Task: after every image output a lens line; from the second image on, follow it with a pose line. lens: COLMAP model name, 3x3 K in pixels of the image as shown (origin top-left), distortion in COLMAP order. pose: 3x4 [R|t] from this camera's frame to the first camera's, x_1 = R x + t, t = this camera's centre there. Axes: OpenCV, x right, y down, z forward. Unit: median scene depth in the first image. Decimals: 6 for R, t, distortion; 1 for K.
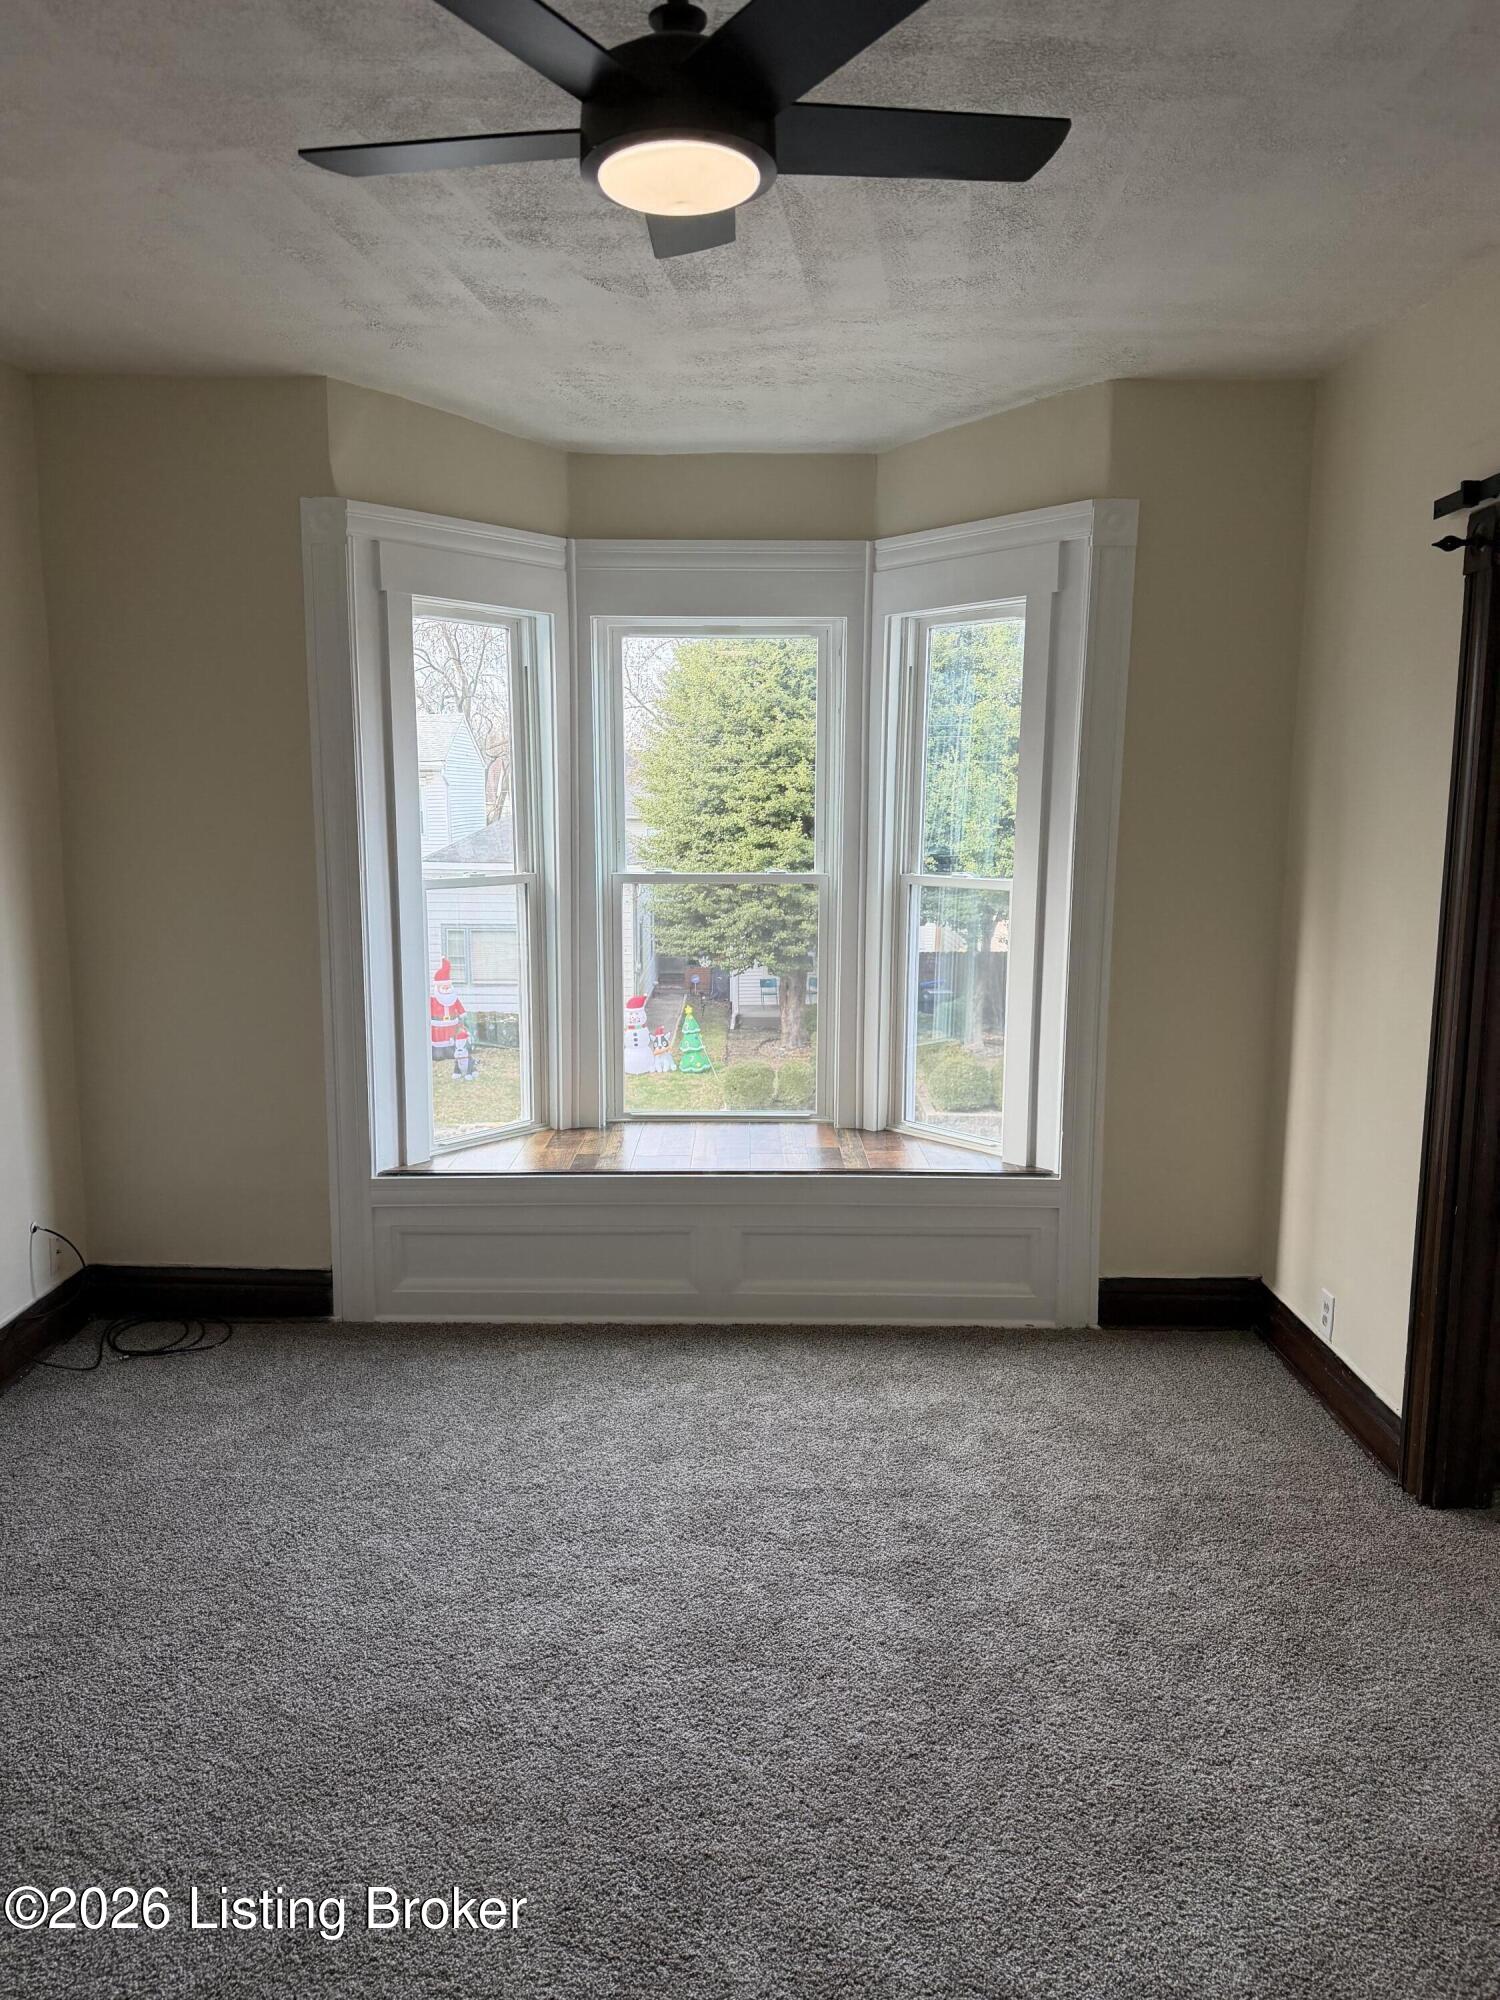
lens RADIAL K [[1390.8, 0, 750.0], [0, 1390.8, 1000.0], [0, 0, 1]] dist [0.124649, -0.192850]
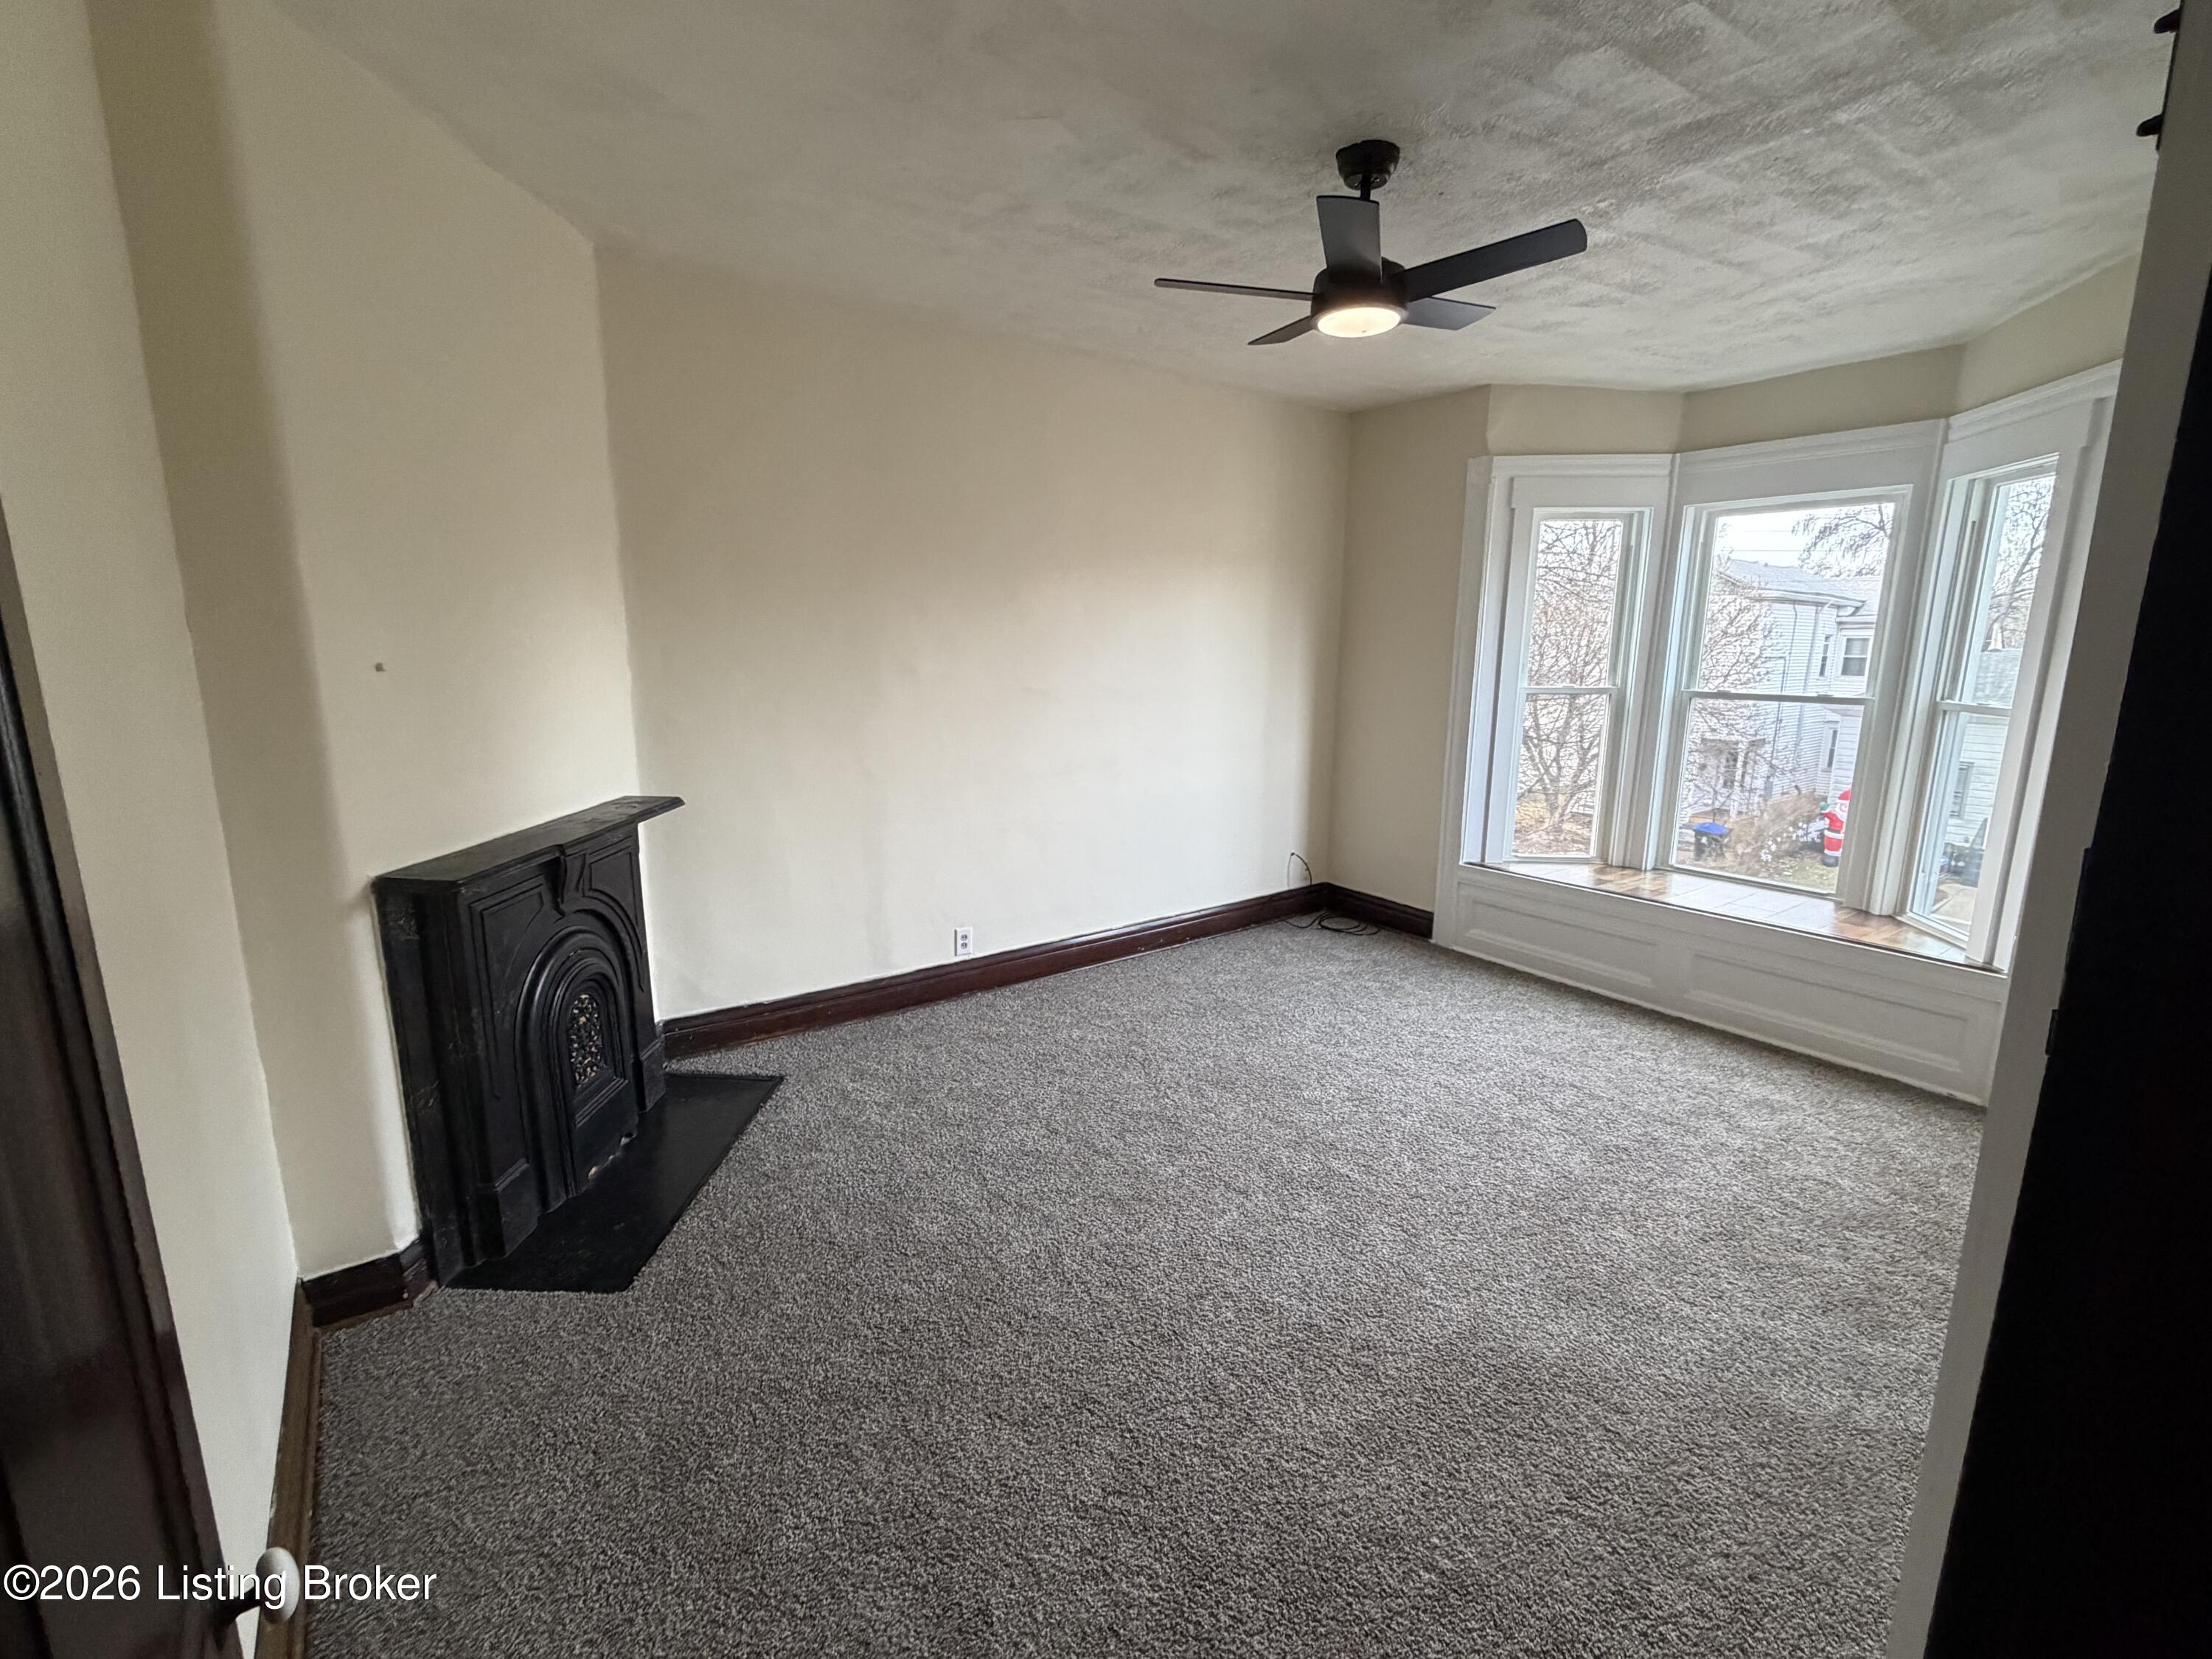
lens RADIAL K [[980.1, 0, 1106.0], [0, 980.1, 829.5], [0, 0, 1]] dist [0.000263, -0.000197]
pose [[0.605580, 0.153929, -0.780755, 0.389135], [-0.121472, 0.987497, 0.100471, 0.020009], [0.786459, 0.033997, 0.616706, -0.056317]]
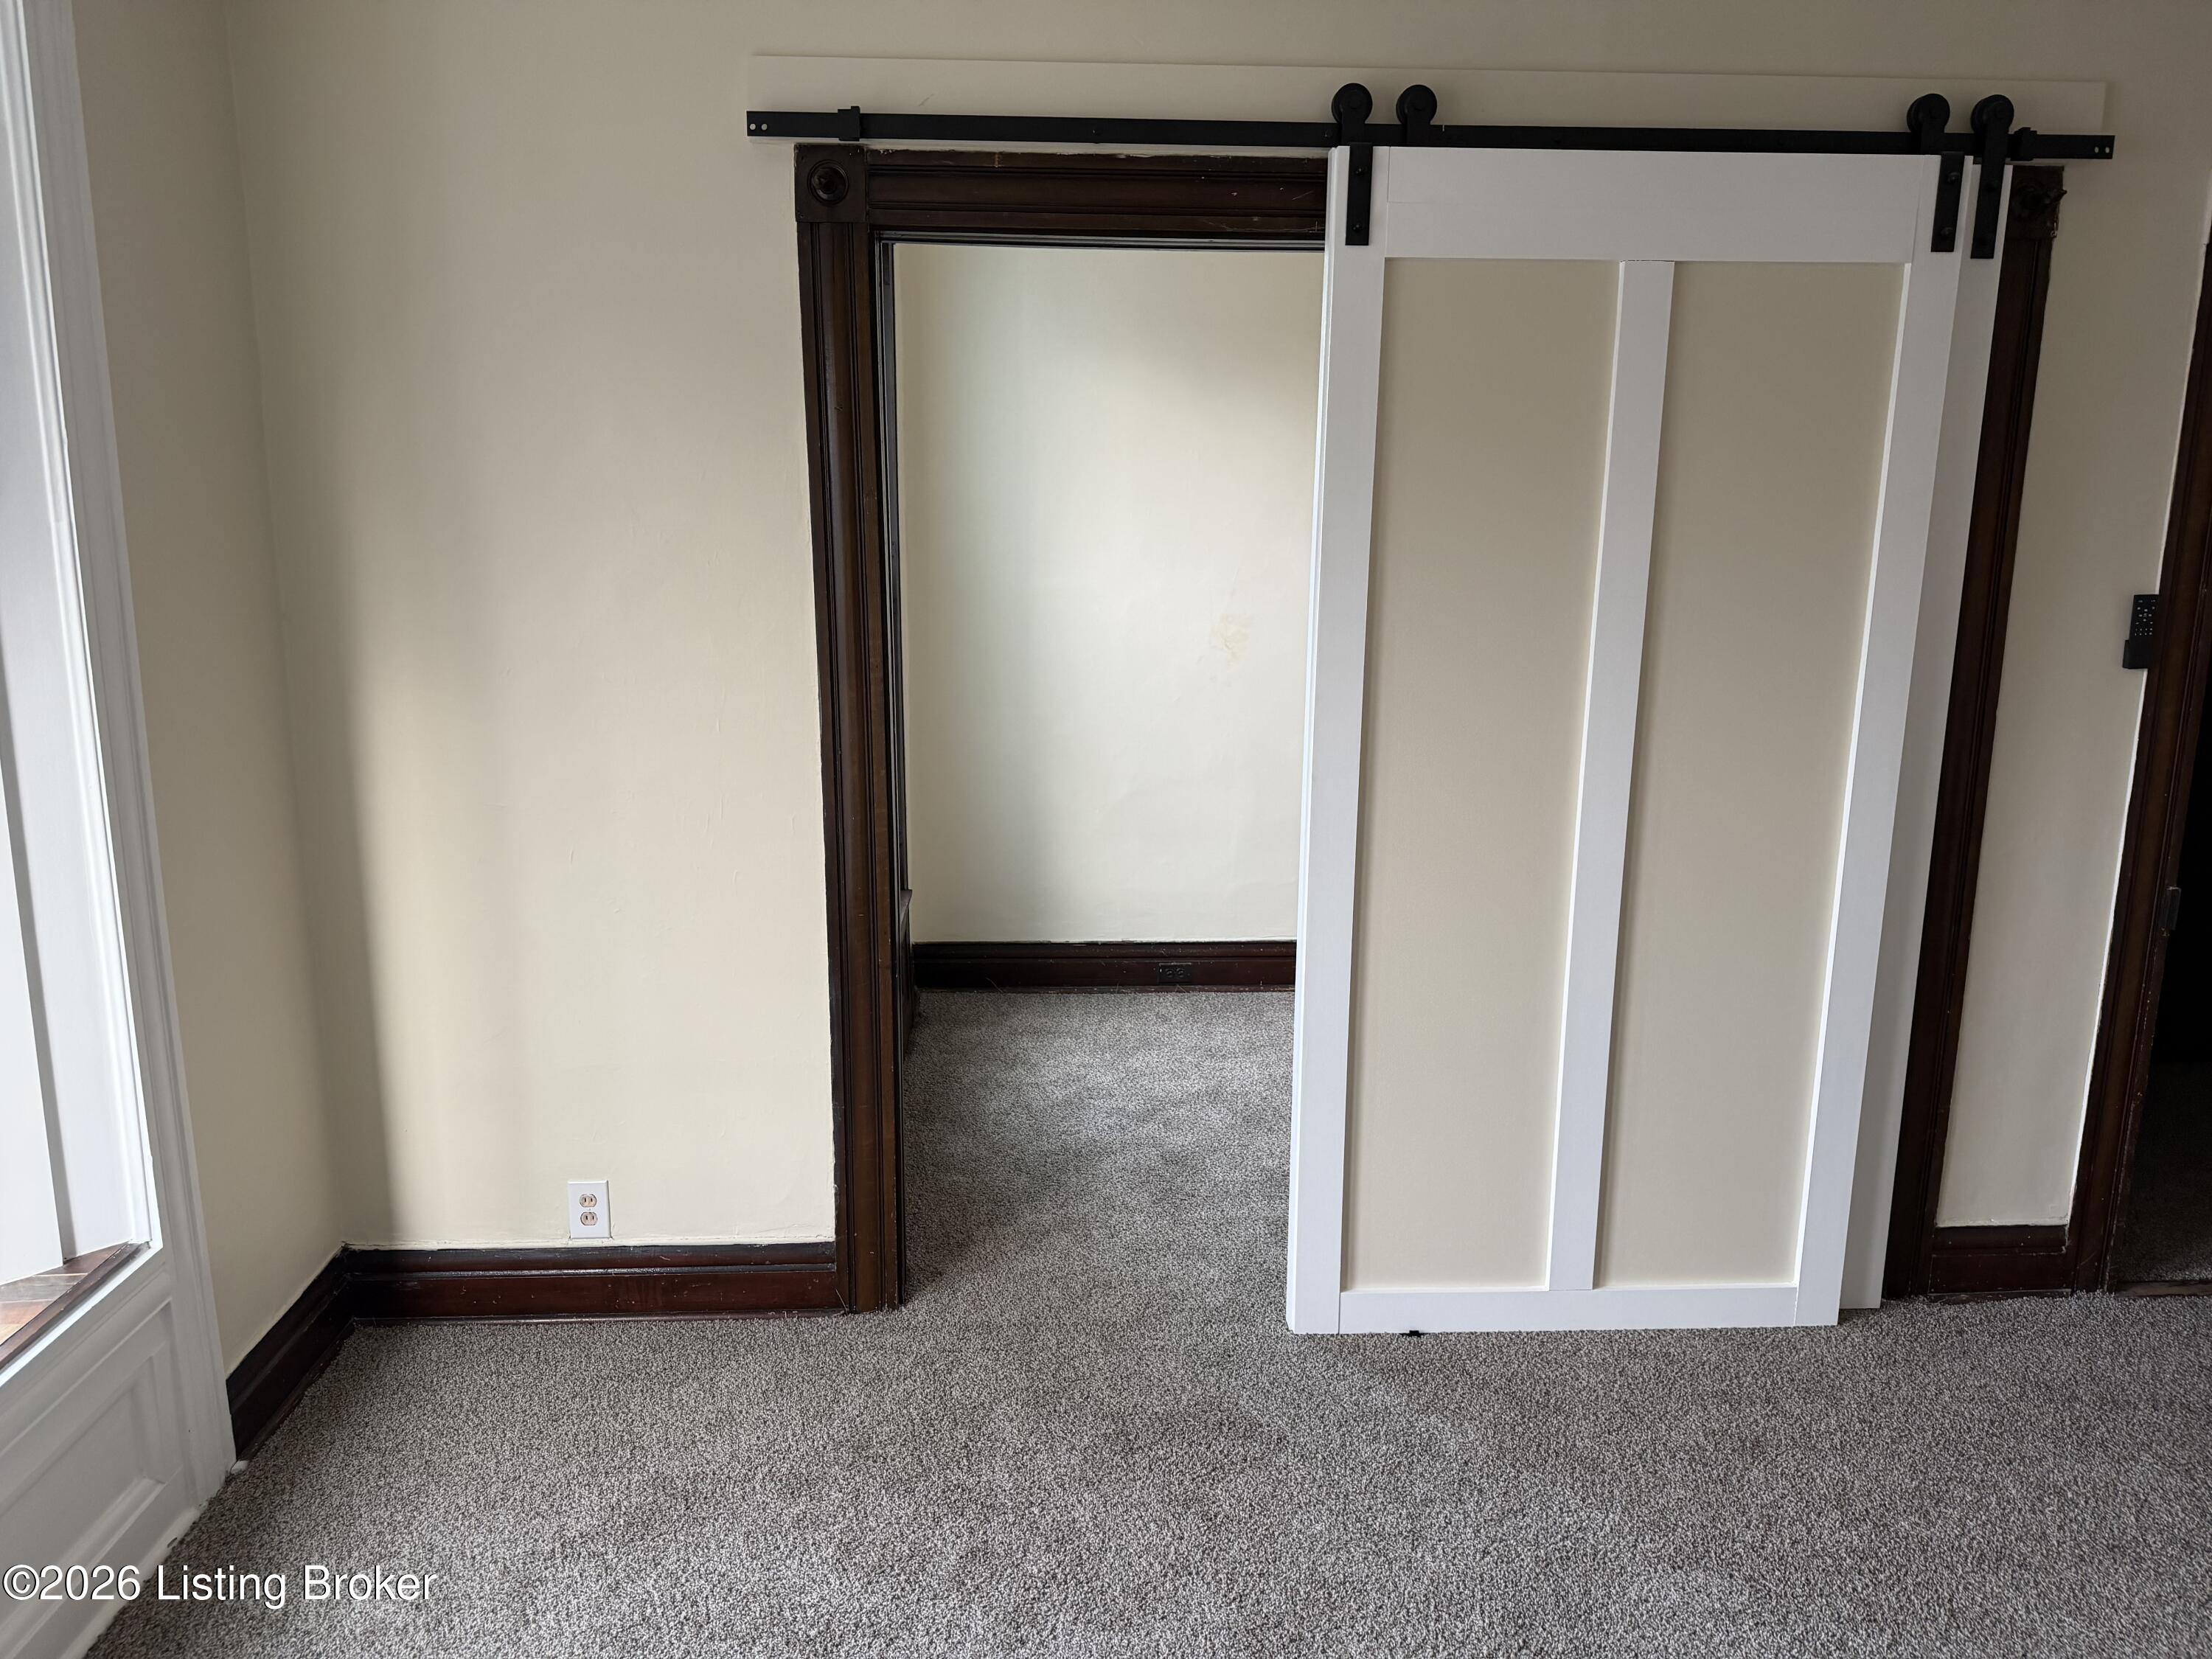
lens RADIAL K [[1538.2, 0, 1106.0], [0, 1538.2, 829.5], [0, 0, 1]] dist [0.124649, -0.192850]
pose [[-0.055916, -0.208526, 0.976417, -0.328835], [0.138341, 0.966896, 0.214415, -0.096326], [-0.988805, 0.147068, -0.025218, 0.671369]]
